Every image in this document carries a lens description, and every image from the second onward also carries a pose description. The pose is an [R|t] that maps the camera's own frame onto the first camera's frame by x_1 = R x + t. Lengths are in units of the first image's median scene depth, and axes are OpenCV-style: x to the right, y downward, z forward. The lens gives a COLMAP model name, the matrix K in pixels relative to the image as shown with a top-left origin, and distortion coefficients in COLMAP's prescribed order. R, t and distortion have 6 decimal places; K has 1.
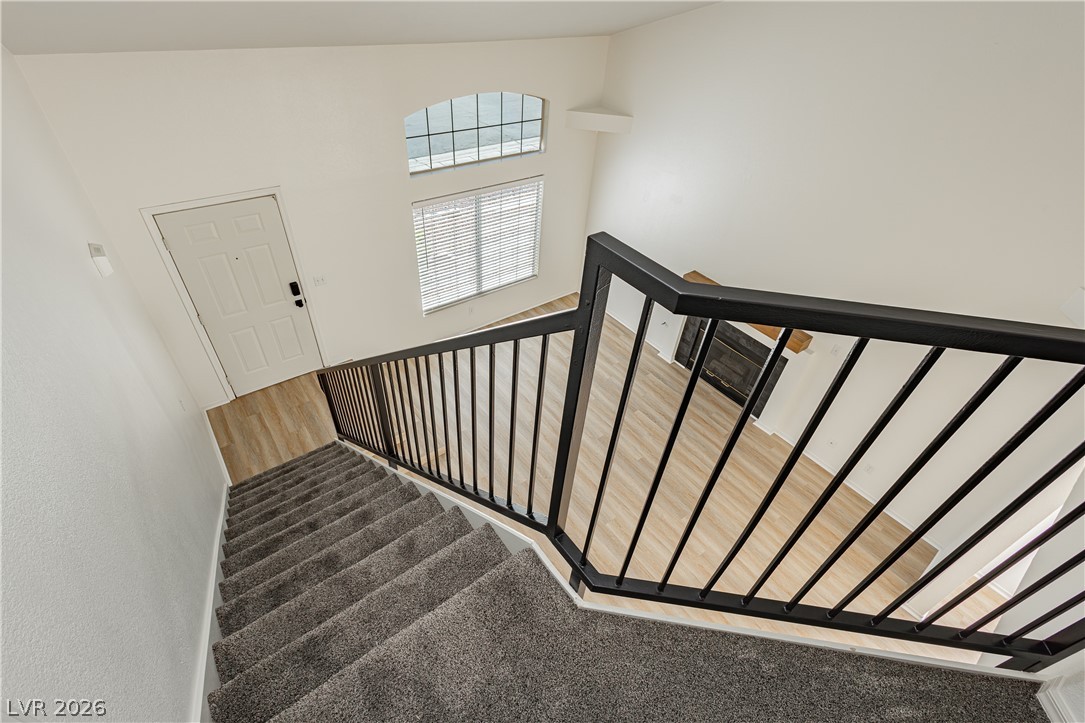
lens RADIAL K [[495.7, 0, 544.4], [0, 495.7, 359.0], [0, 0, 1]] dist [0.000143, -0.000694]
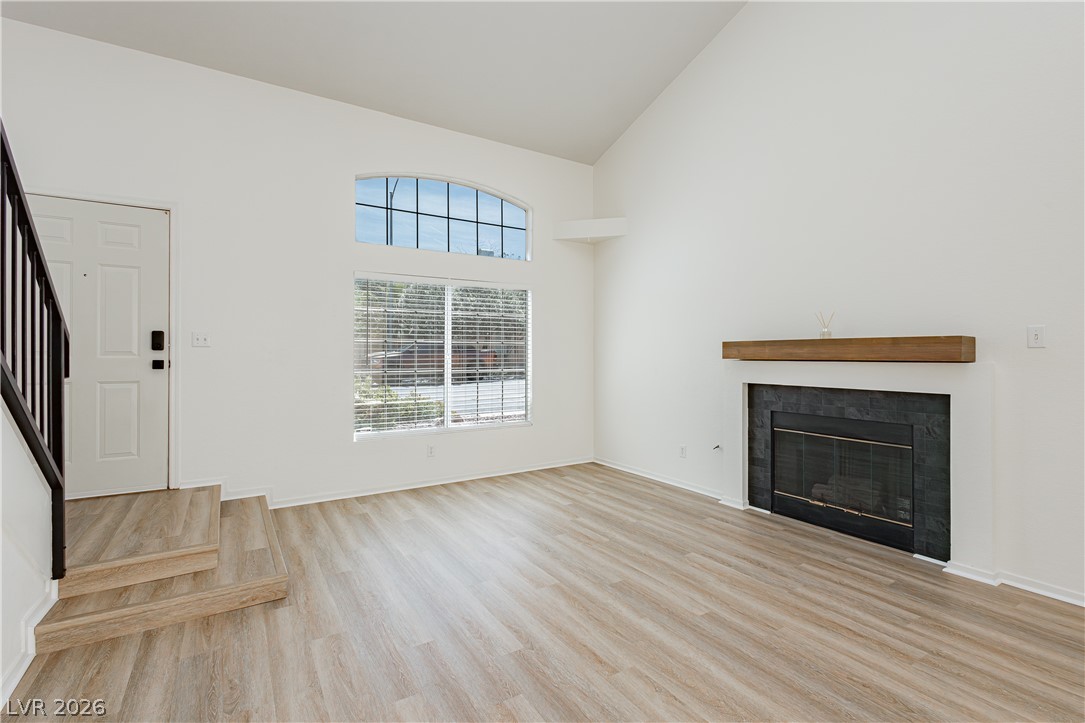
lens RADIAL K [[495.7, 0, 544.4], [0, 495.7, 359.0], [0, 0, 1]] dist [0.000143, -0.000694]
pose [[0.992545, -0.071668, -0.098581, 0.107383], [-0.008681, 0.765218, -0.643713, 0.300647], [0.121569, 0.639770, 0.758891, 0.486518]]
